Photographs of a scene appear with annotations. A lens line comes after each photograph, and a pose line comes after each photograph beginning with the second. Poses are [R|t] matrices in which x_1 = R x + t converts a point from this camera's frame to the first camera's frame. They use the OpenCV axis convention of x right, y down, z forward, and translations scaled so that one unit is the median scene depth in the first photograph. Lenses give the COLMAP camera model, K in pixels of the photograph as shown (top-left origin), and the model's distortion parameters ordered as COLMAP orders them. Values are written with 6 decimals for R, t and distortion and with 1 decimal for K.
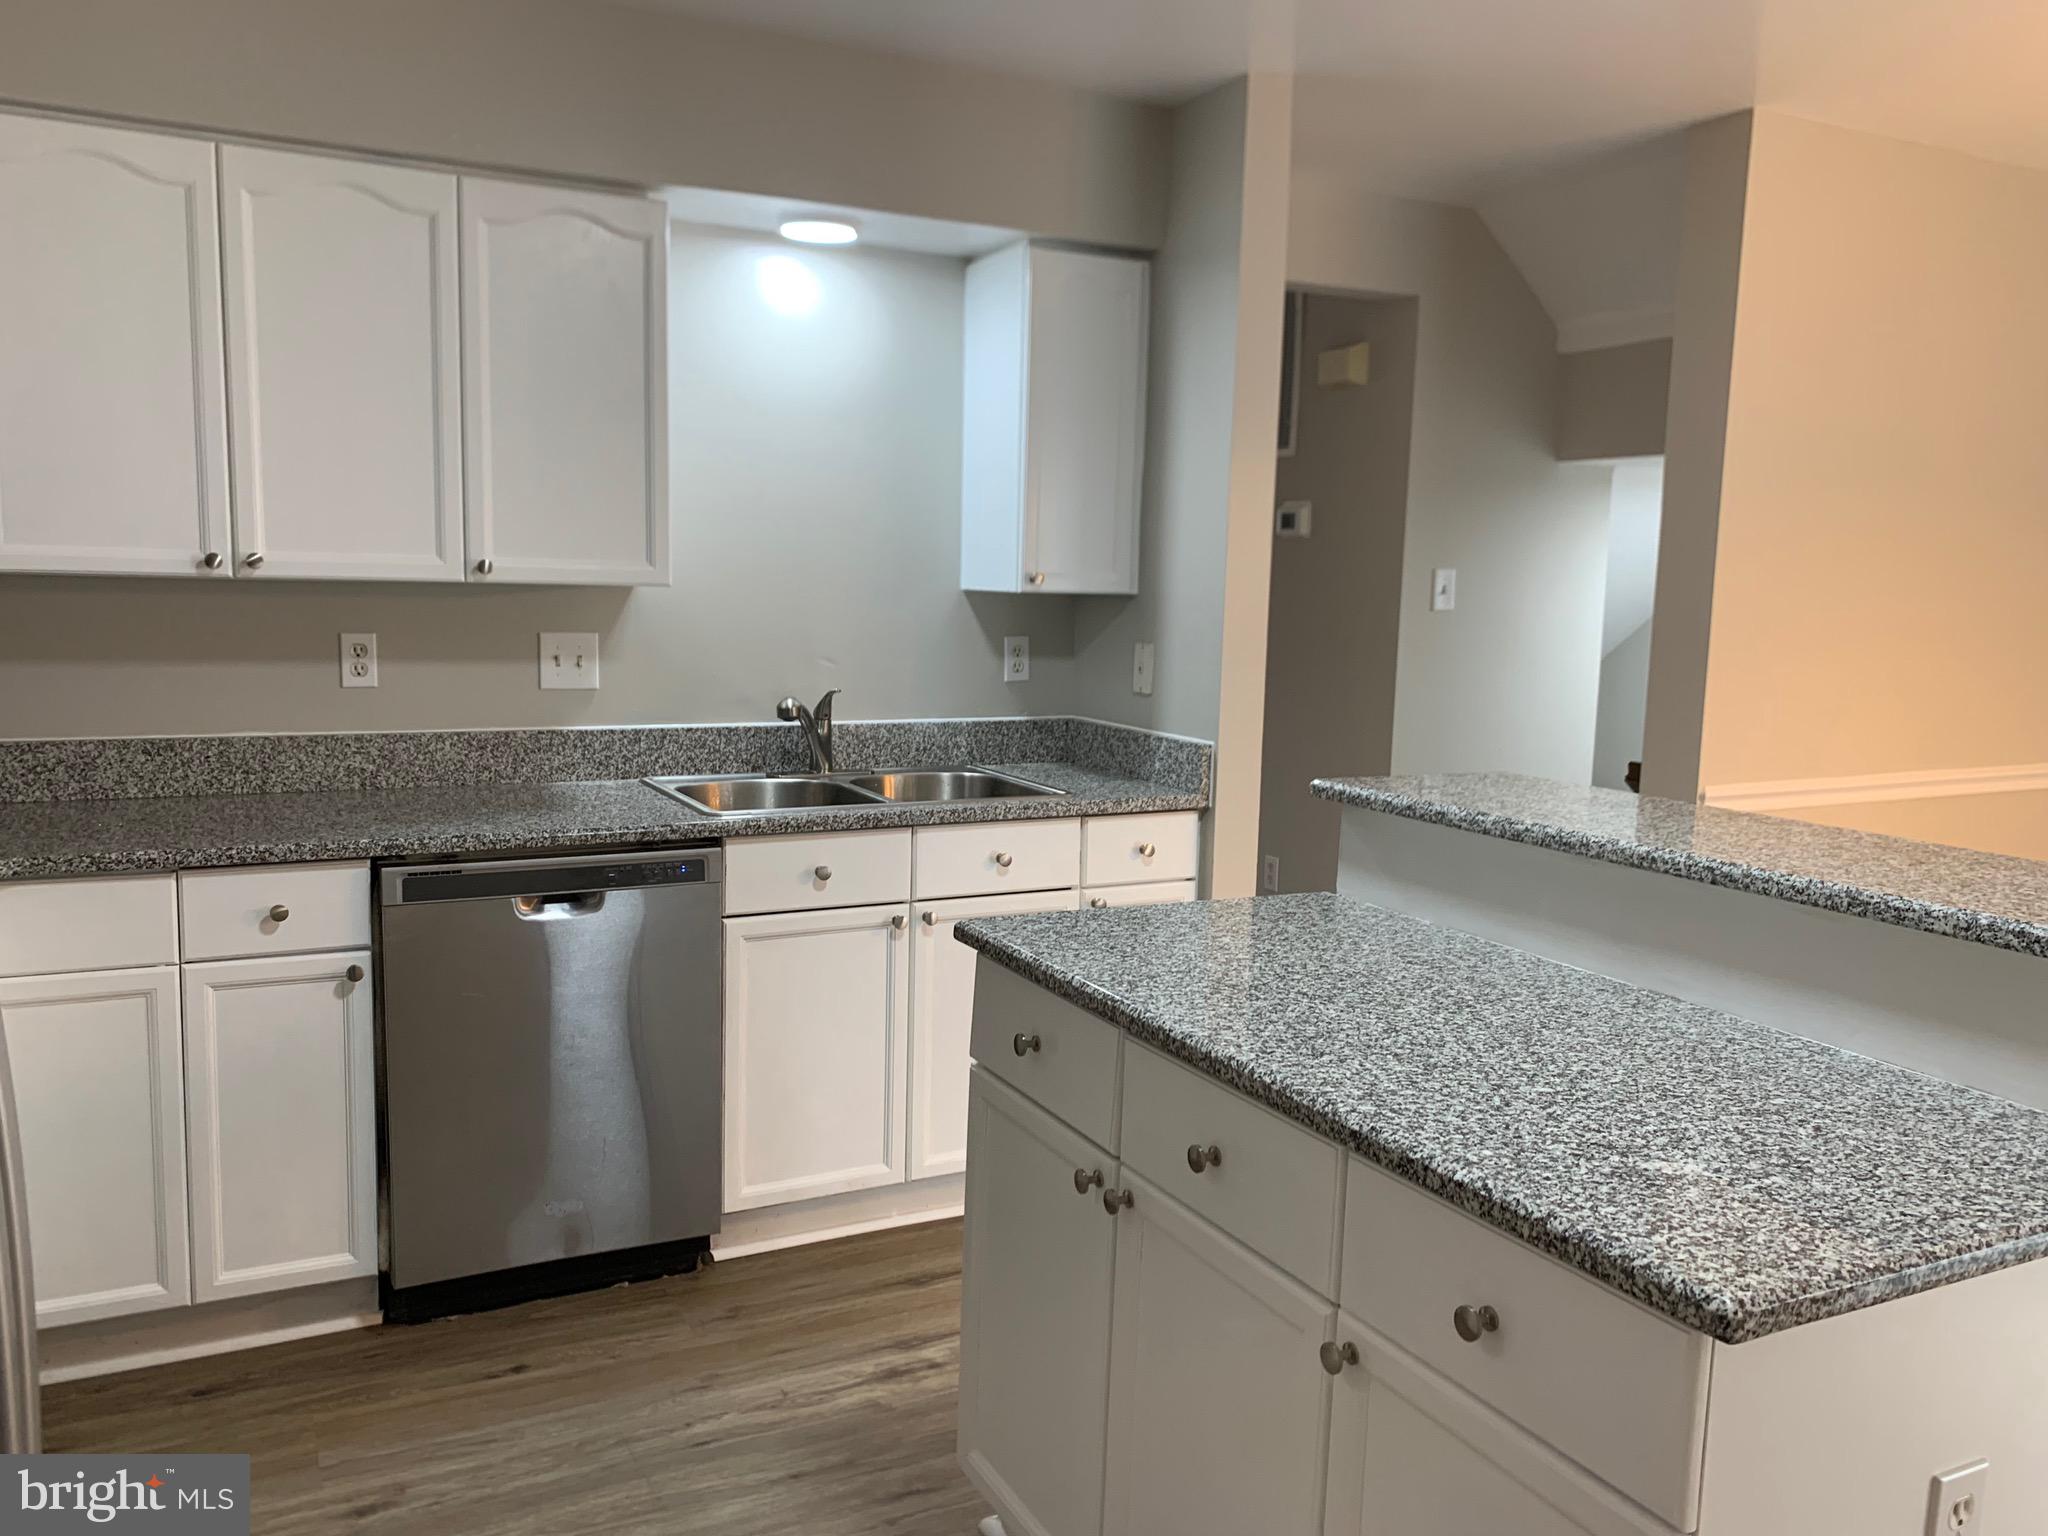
lens RADIAL K [[1580.3, 0, 1036.1], [0, 1580.3, 757.3], [0, 0, 1]] dist [0.030726, -0.040807]
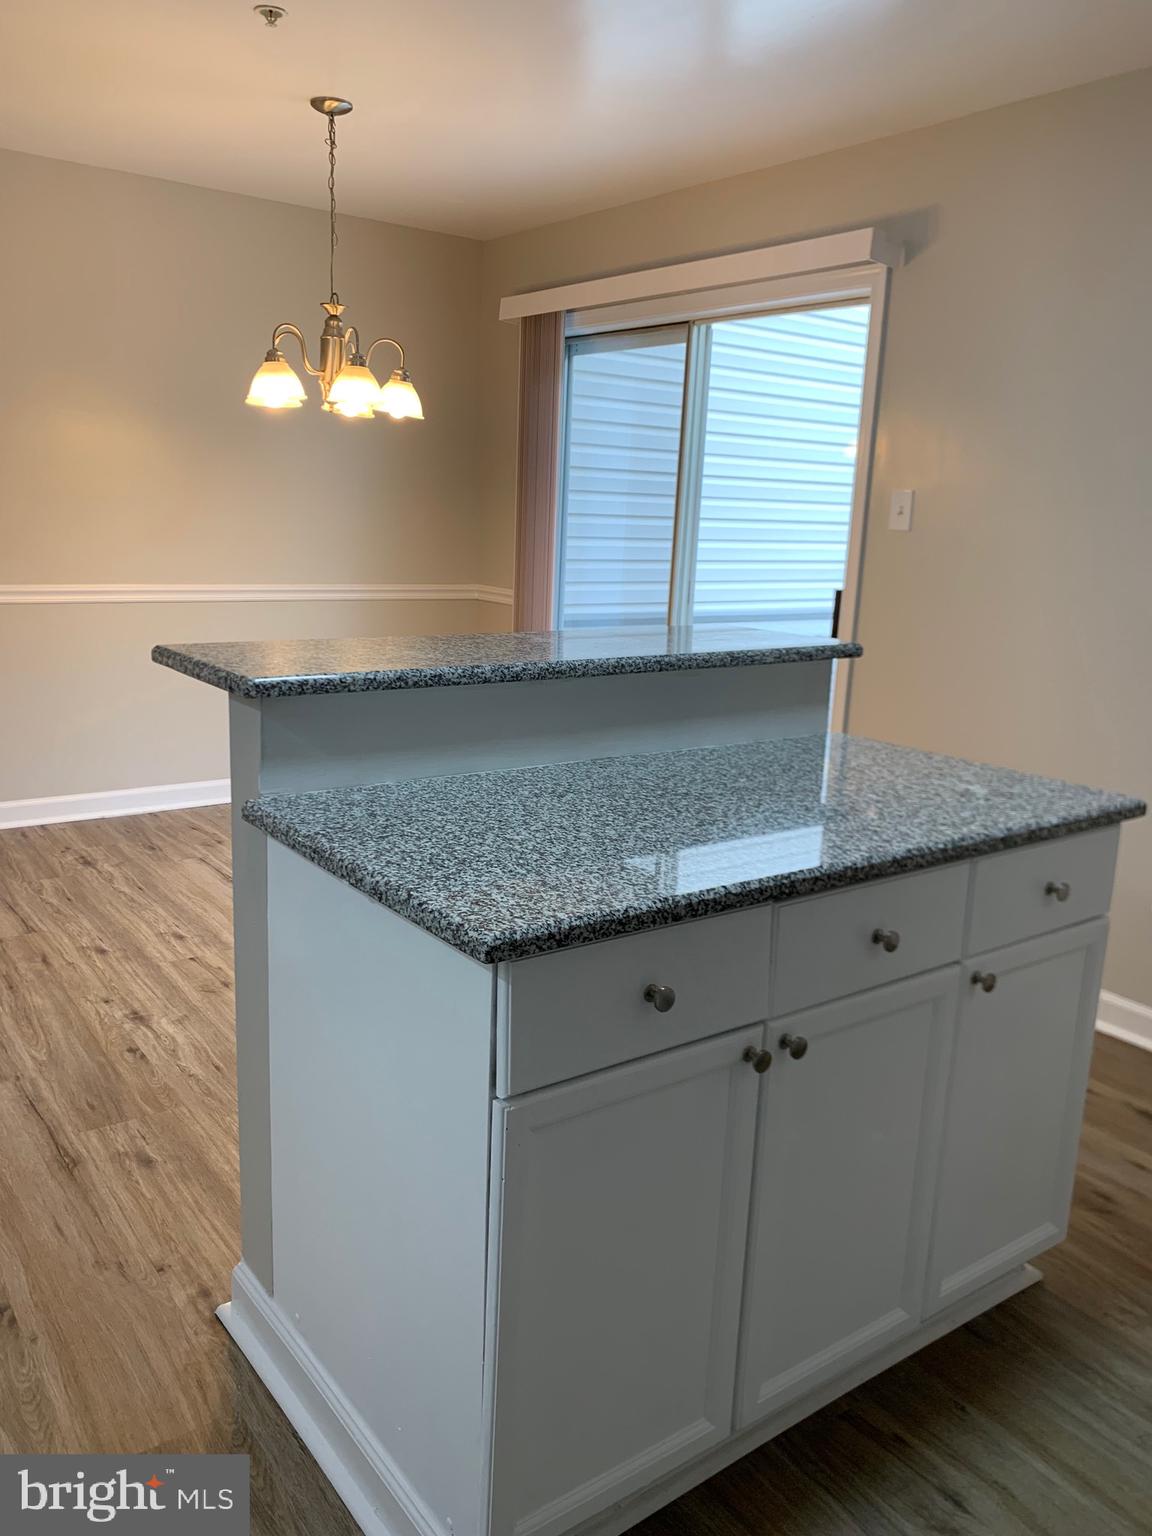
lens RADIAL K [[1185.2, 0, 585.7], [0, 1185.2, 741.3], [0, 0, 1]] dist [0.030726, -0.040807]
pose [[-0.163213, -0.231559, 0.959032, -0.587924], [0.066810, 0.967241, 0.244912, -0.121503], [-0.984326, 0.104046, -0.142395, 1.086205]]
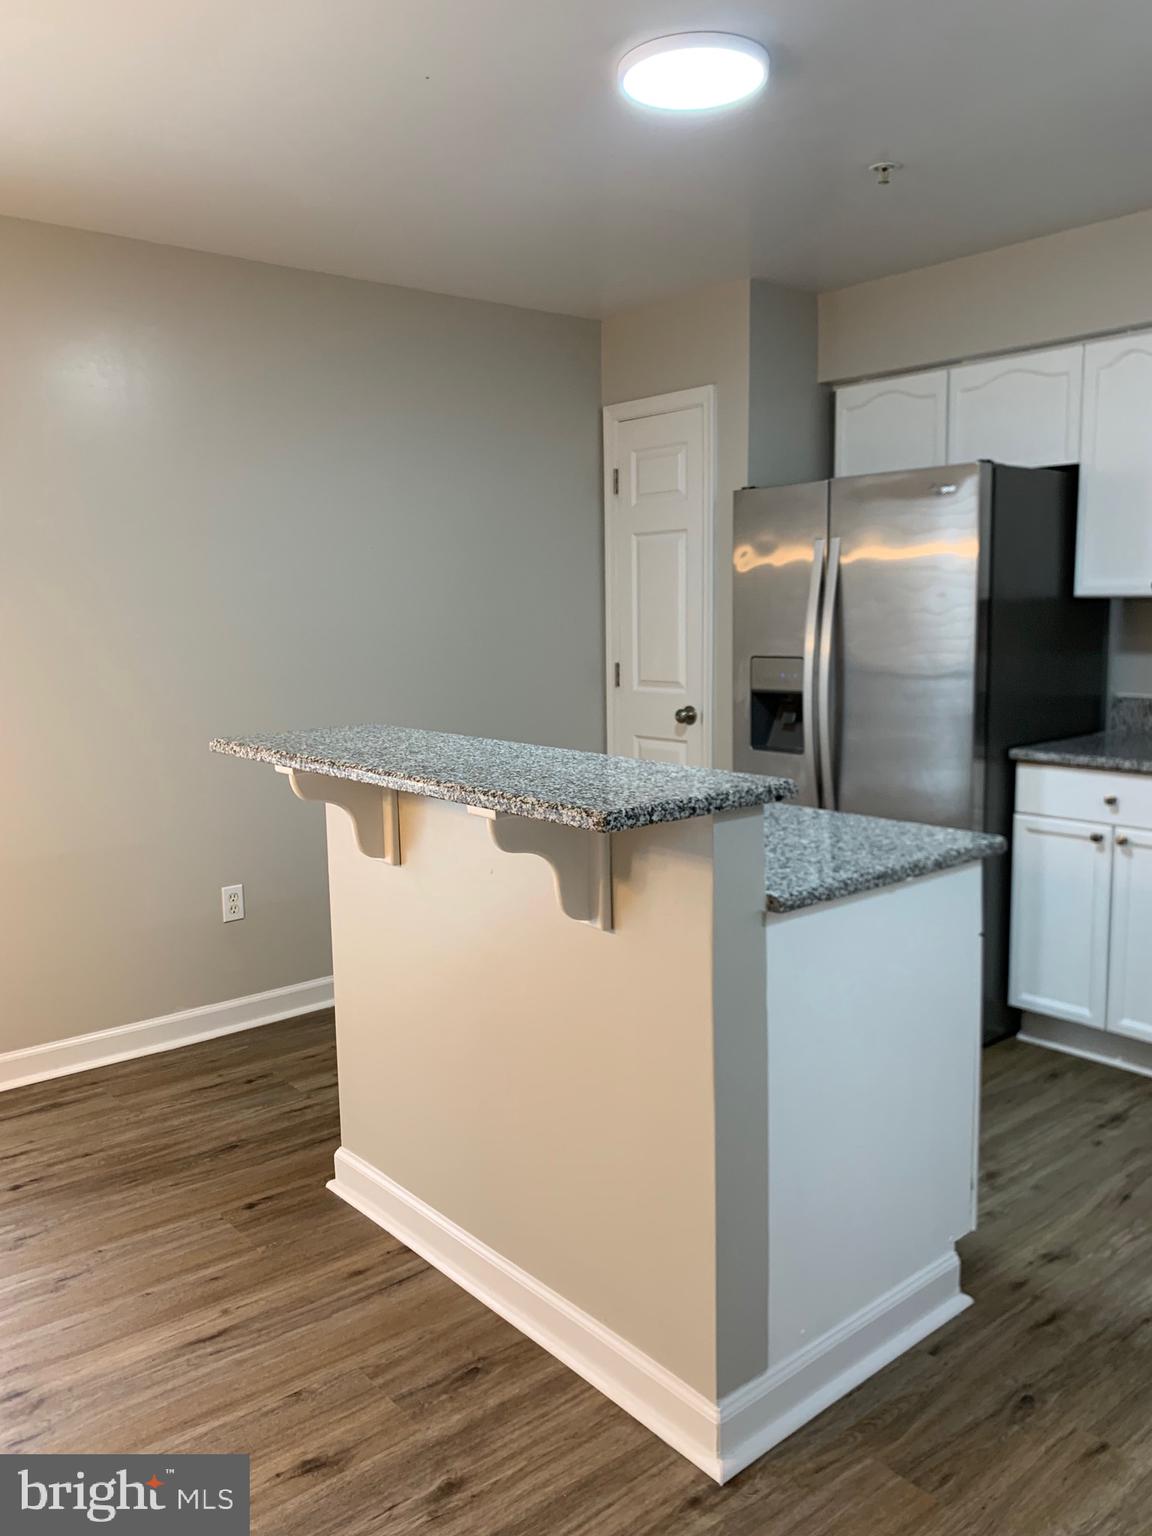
lens RADIAL K [[1185.2, 0, 557.1], [0, 1185.2, 762.8], [0, 0, 1]] dist [0.030726, -0.040807]
pose [[-0.978971, 0.020384, -0.202978, 0.552602], [-0.030275, 0.969459, 0.243378, -0.203371], [0.201740, 0.244405, -0.948455, 1.973354]]
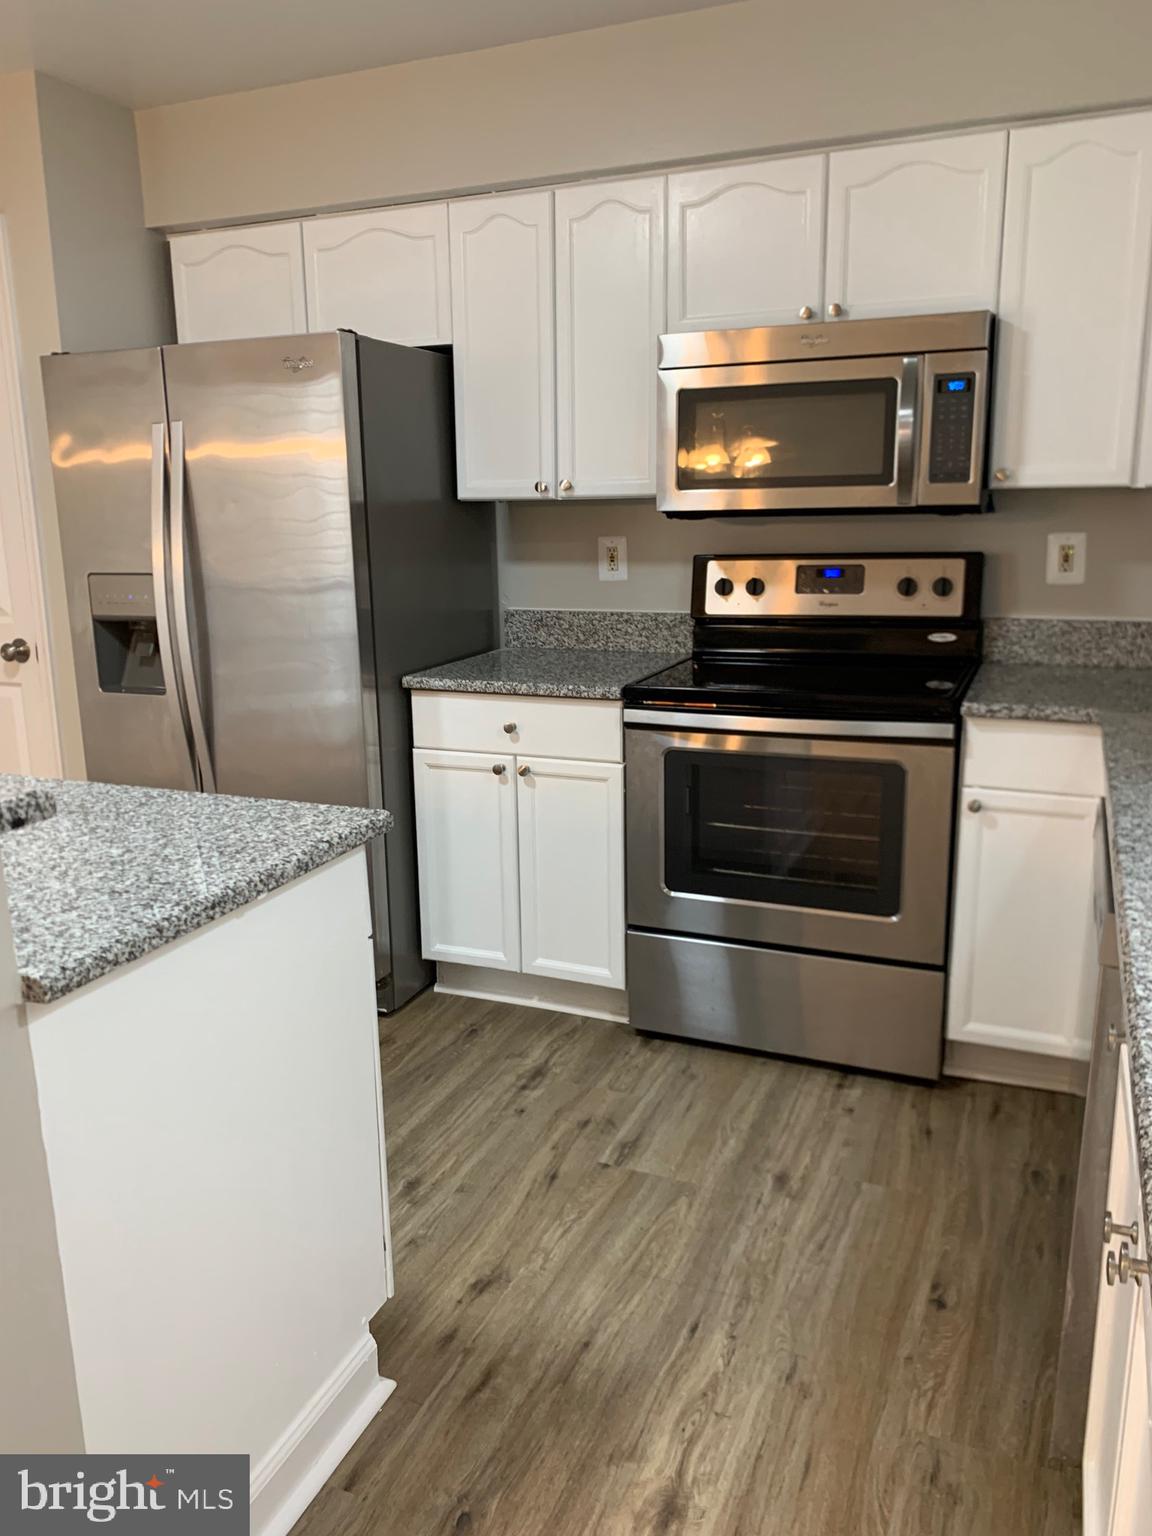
lens RADIAL K [[1185.2, 0, 538.1], [0, 1185.2, 782.0], [0, 0, 1]] dist [0.030726, -0.040807]
pose [[-0.783362, 0.133596, -0.607039, 0.360103], [-0.075072, 0.949143, 0.305763, -0.168646], [0.617016, 0.285095, -0.733493, 1.718744]]
